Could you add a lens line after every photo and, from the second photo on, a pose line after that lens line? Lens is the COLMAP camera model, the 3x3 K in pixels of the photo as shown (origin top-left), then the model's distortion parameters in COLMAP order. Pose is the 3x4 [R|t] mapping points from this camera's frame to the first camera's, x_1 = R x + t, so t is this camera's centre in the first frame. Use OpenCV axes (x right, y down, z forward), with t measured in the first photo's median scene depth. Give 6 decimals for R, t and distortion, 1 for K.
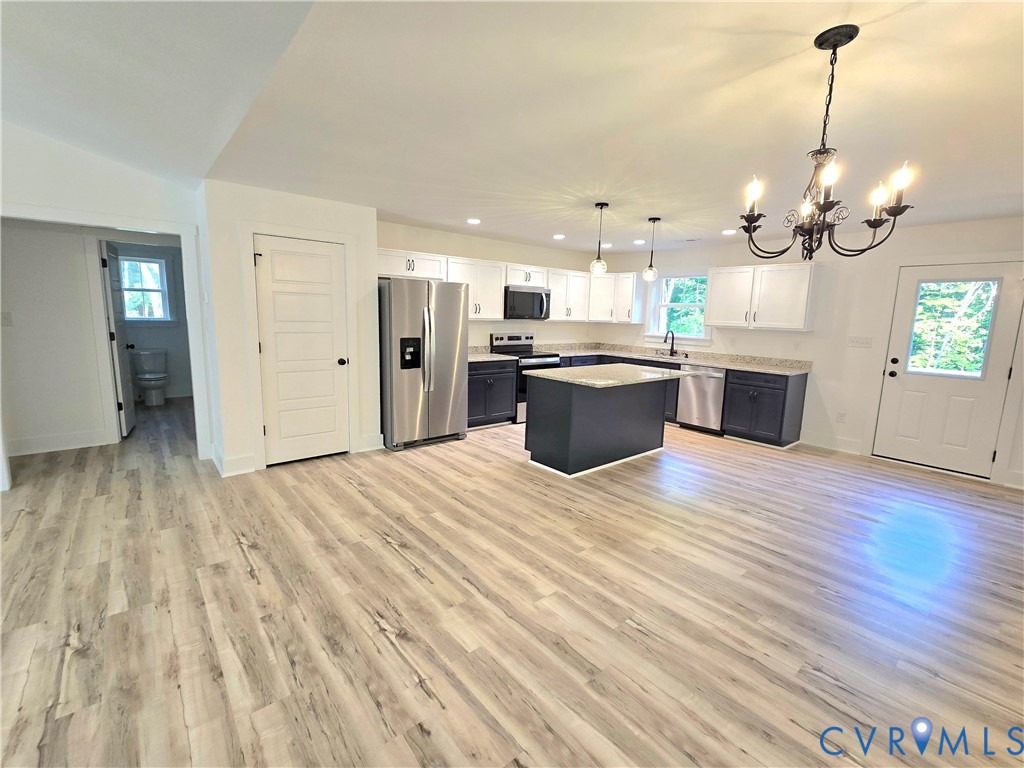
lens RADIAL K [[453.2, 0, 510.9], [0, 453.2, 384.2], [0, 0, 1]] dist [-0.000820, 0.000071]
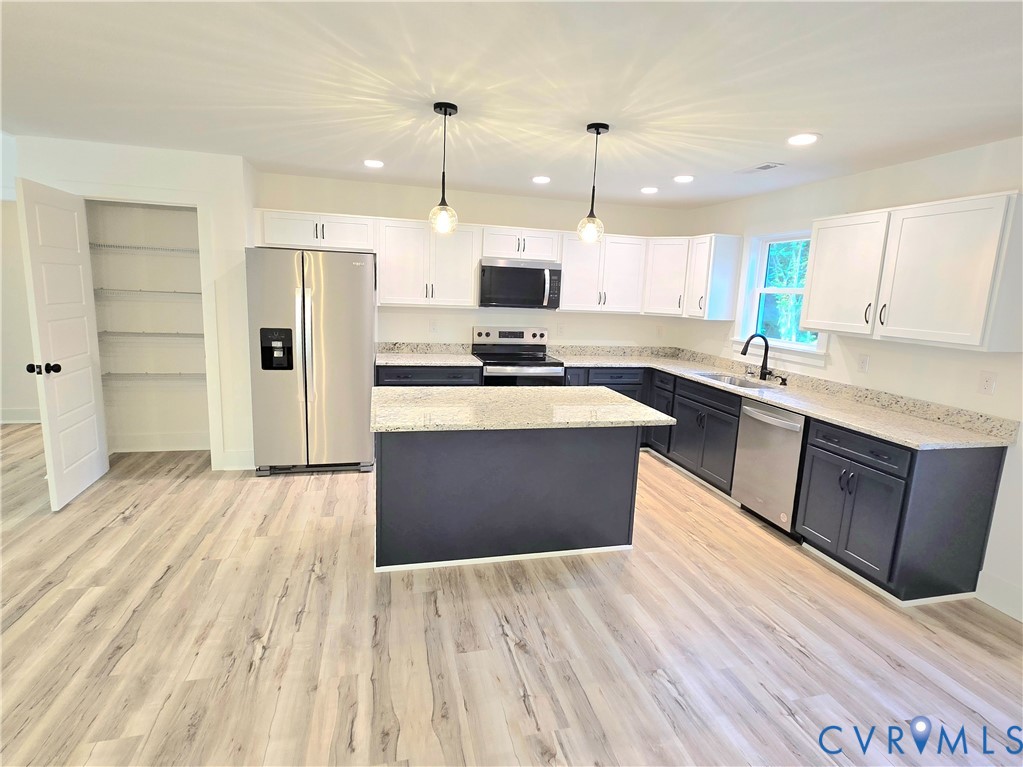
lens RADIAL K [[525.8, 0, 513.2], [0, 525.8, 381.4], [0, 0, 1]] dist [0.001478, 0.000009]
pose [[0.902646, 0.085049, -0.421898, 0.444092], [-0.084573, 0.996219, 0.019882, -0.058295], [0.421994, 0.017735, 0.906425, 0.342620]]
